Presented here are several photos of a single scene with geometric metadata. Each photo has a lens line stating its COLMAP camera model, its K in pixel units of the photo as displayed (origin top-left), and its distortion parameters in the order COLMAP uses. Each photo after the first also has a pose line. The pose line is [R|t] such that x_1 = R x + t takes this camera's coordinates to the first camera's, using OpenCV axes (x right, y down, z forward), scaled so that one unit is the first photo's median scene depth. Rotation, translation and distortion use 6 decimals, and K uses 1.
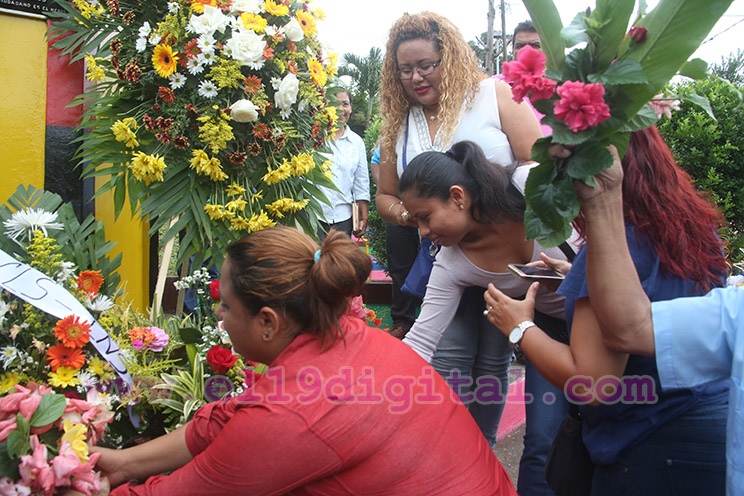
lens RADIAL K [[620.1, 0, 367.1], [0, 620.1, 246.6], [0, 0, 1]] dist [-0.080043, 0.046638]
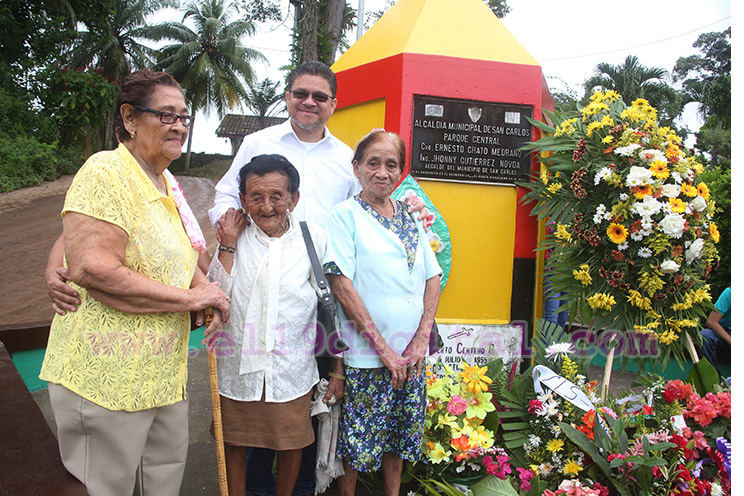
lens RADIAL K [[620.1, 0, 370.7], [0, 620.1, 248.3], [0, 0, 1]] dist [-0.080043, 0.046638]
pose [[0.938873, 0.048896, -0.340773, -0.377357], [-0.043620, 0.998780, 0.023134, -0.269004], [0.341488, -0.006855, 0.939861, -0.631314]]
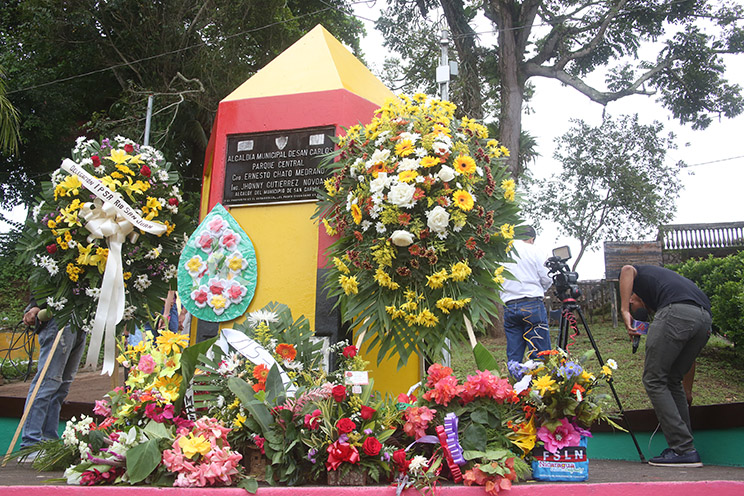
lens RADIAL K [[757.9, 0, 369.1], [0, 757.9, 252.1], [0, 0, 1]] dist [-0.029994, 0.000000]
pose [[0.744955, -0.157336, -0.648296, 0.875619], [-0.005006, 0.970445, -0.241272, 0.234989], [0.667096, 0.182982, 0.722150, -0.309269]]
